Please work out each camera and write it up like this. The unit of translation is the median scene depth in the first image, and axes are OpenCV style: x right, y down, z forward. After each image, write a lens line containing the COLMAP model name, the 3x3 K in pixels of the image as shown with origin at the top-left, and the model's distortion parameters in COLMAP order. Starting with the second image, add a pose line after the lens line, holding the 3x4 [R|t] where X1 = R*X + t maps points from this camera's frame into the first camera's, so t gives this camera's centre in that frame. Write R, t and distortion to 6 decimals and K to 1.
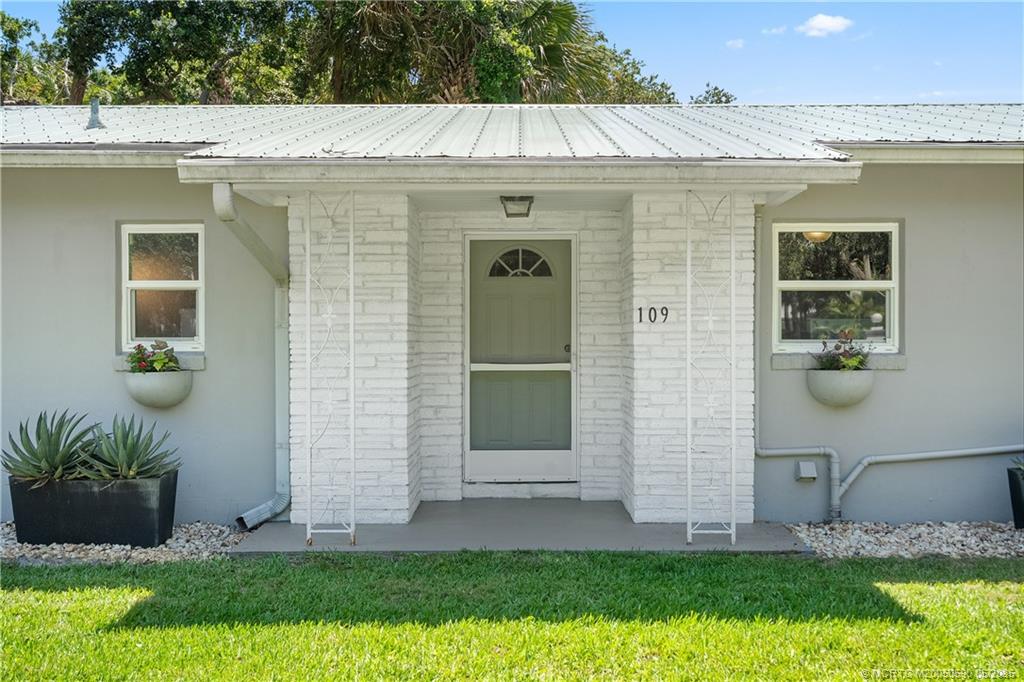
lens RADIAL K [[1023.6, 0, 519.0], [0, 1023.6, 343.5], [0, 0, 1]] dist [0.037486, 0.000000]
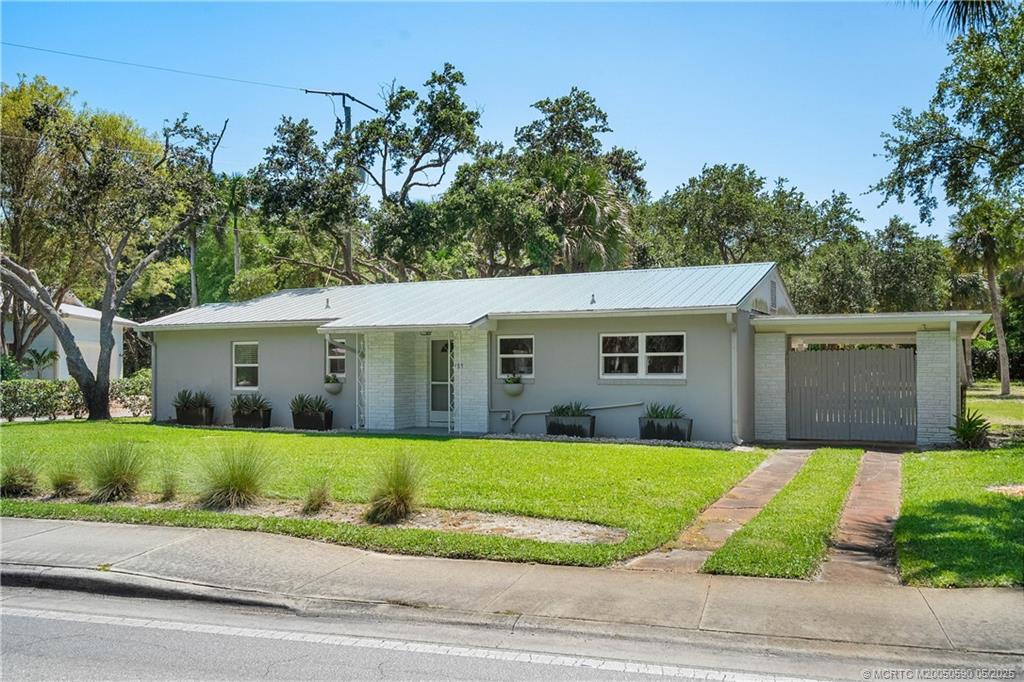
lens RADIAL K [[891.7, 0, 527.5], [0, 891.7, 366.8], [0, 0, 1]] dist [0.014339, 0.006483]
pose [[0.904497, -0.003205, -0.426467, 1.474039], [0.000014, 0.999972, -0.007487, -0.004960], [0.426479, 0.006766, 0.904472, -1.374999]]
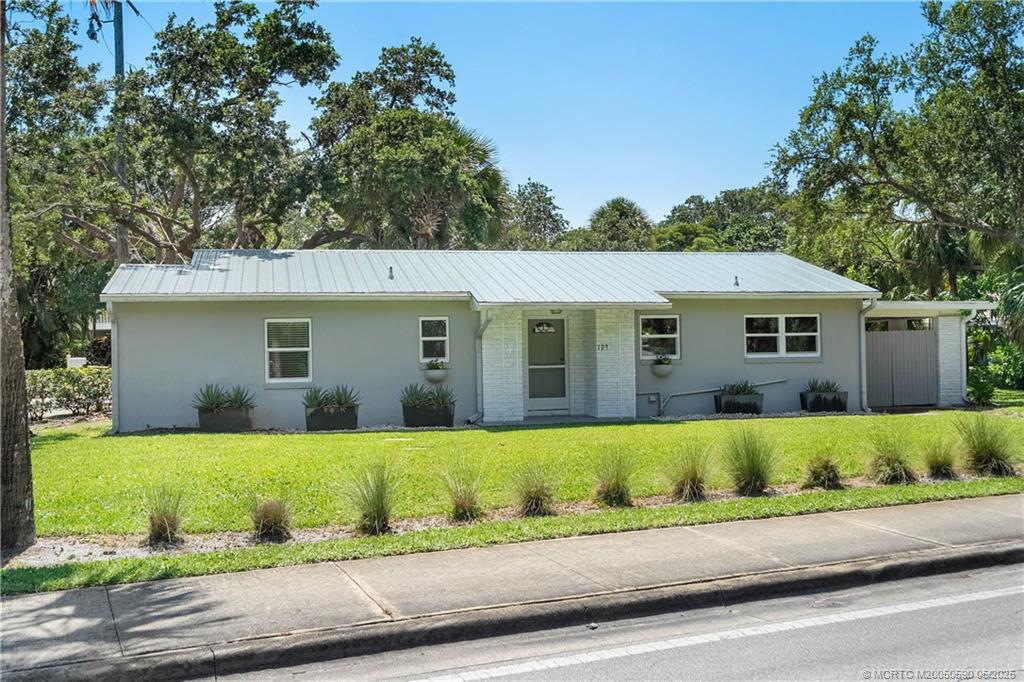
lens RADIAL K [[1023.6, 0, 510.1], [0, 1023.6, 336.8], [0, 0, 1]] dist [0.037486, 0.000000]
pose [[0.970636, -0.011188, 0.240293, -0.825461], [0.016055, 0.999704, -0.018302, -0.008144], [-0.240017, 0.021623, 0.970528, -1.774138]]
